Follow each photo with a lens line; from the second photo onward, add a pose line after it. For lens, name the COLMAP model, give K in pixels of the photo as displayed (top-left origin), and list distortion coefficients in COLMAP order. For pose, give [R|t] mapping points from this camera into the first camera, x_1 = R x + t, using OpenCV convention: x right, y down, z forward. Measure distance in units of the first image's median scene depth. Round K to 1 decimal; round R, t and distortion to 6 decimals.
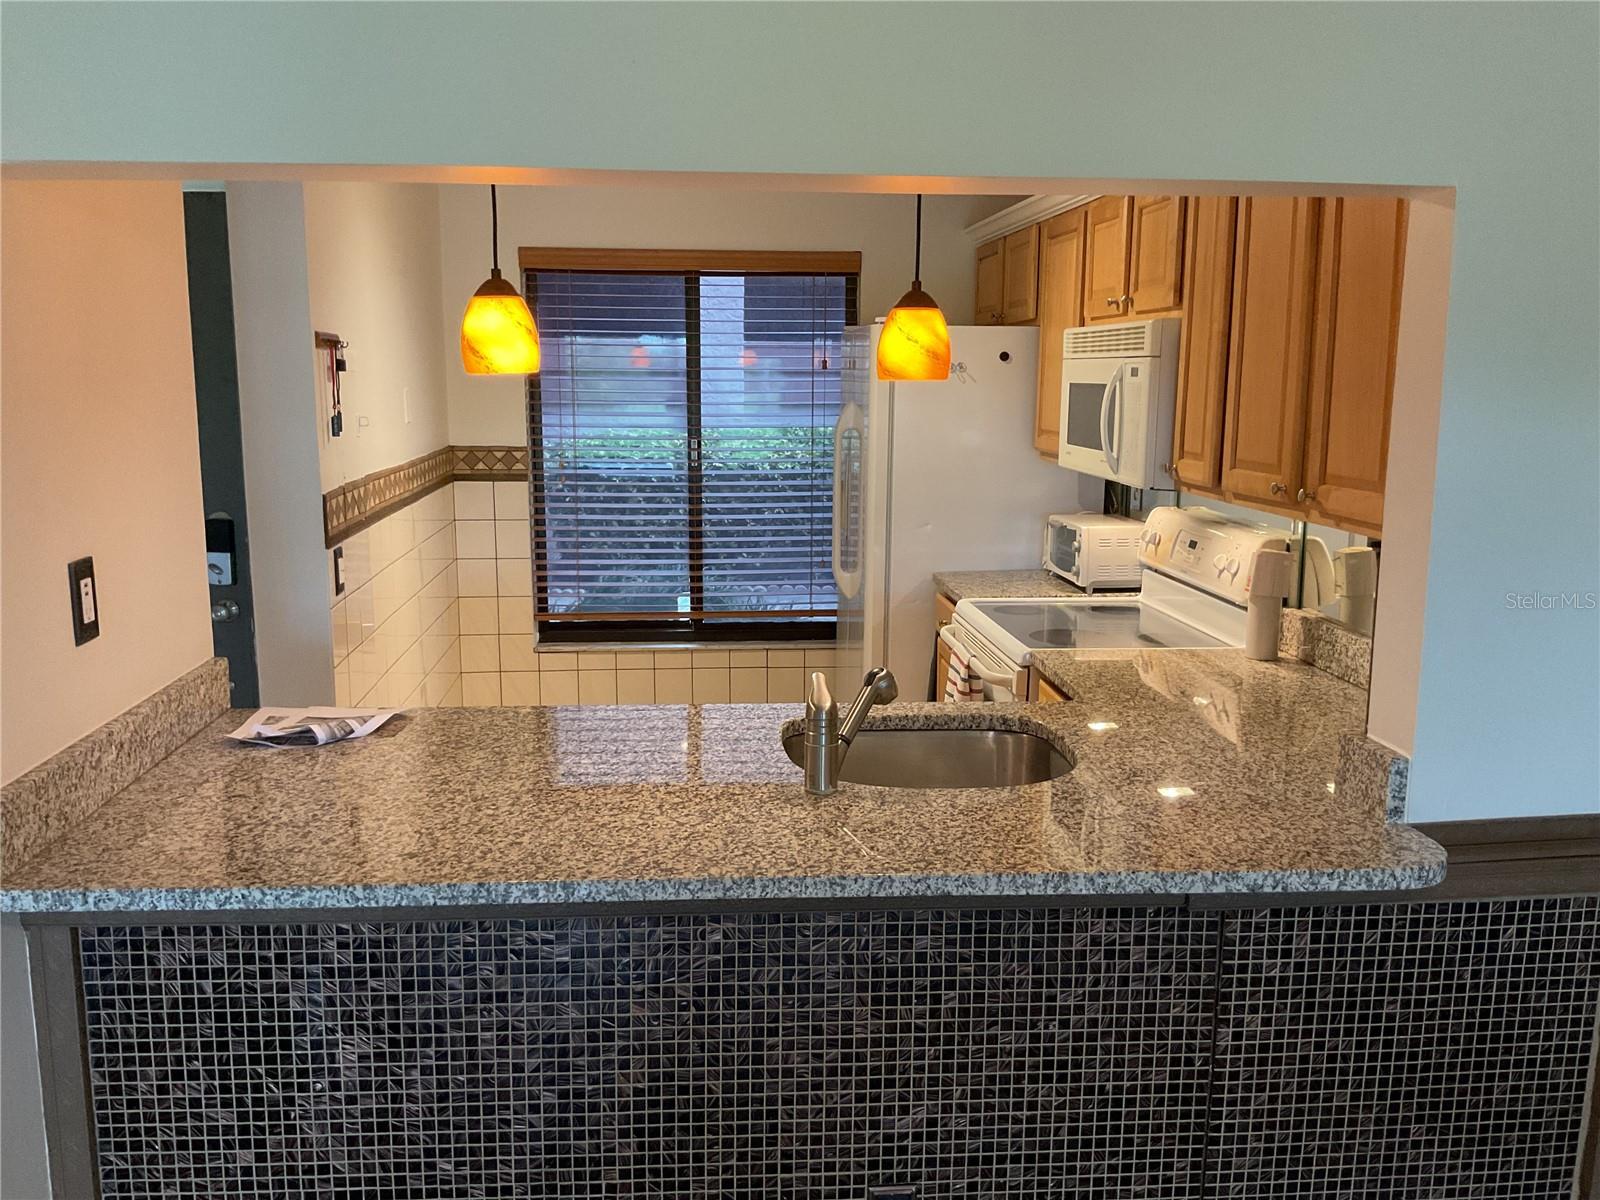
lens RADIAL K [[1331.0, 0, 798.9], [0, 1331.0, 601.6], [0, 0, 1]] dist [0.118404, -0.261852]
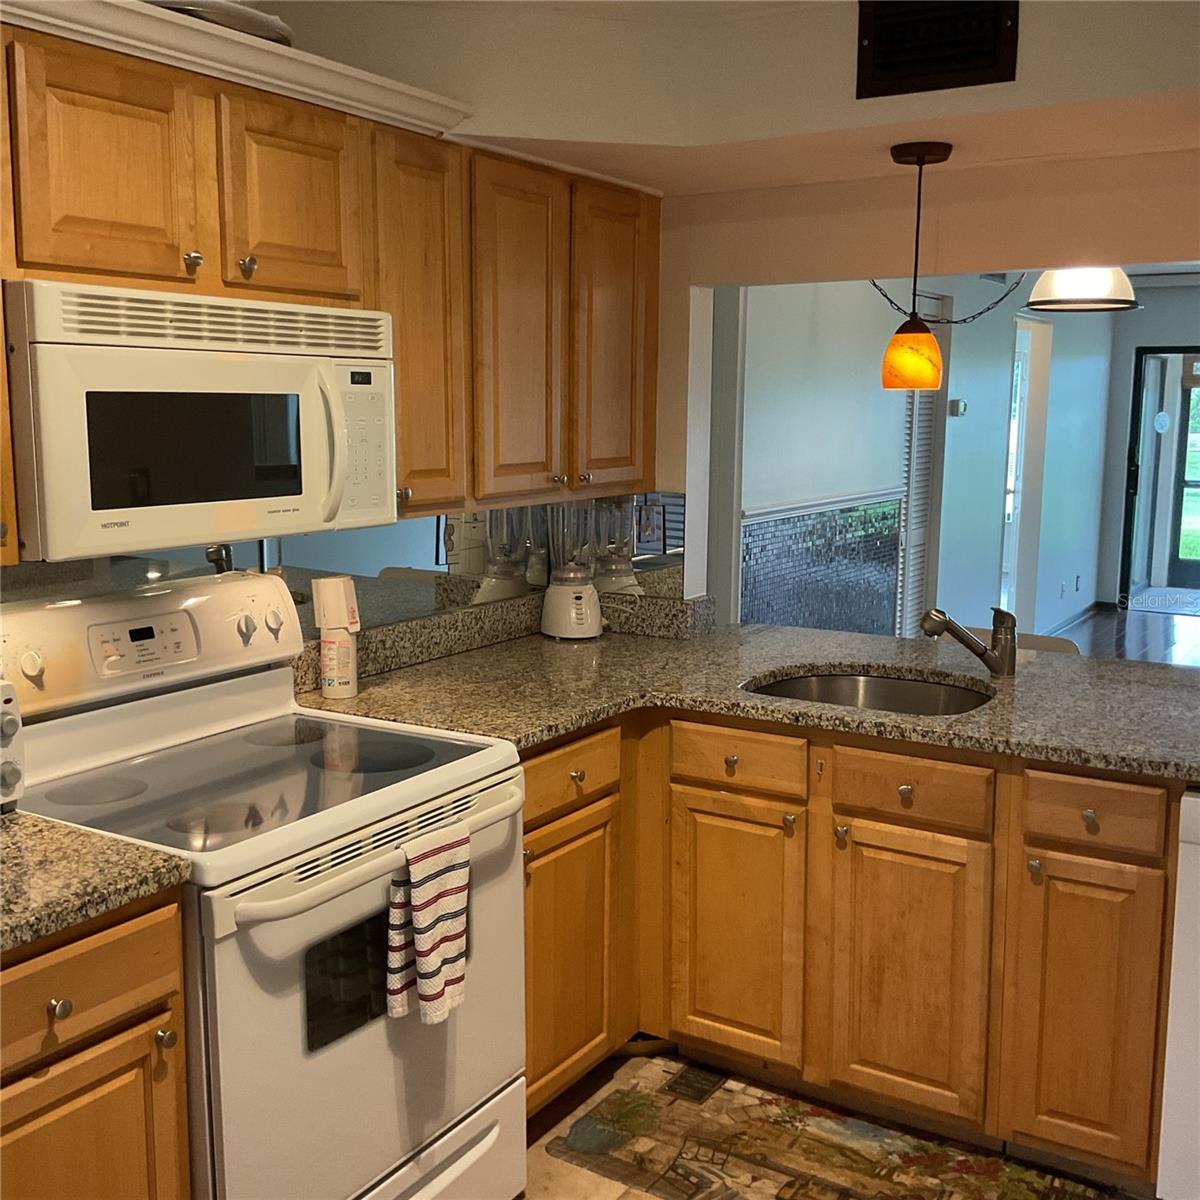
lens RADIAL K [[1331.7, 0, 596.1], [0, 1331.7, 600.8], [0, 0, 1]] dist [0.138976, -0.319076]
pose [[-0.804811, -0.097488, 0.585470, -0.488362], [0.092375, 0.953825, 0.285806, -0.403965], [-0.586298, 0.284103, -0.758643, 2.426956]]
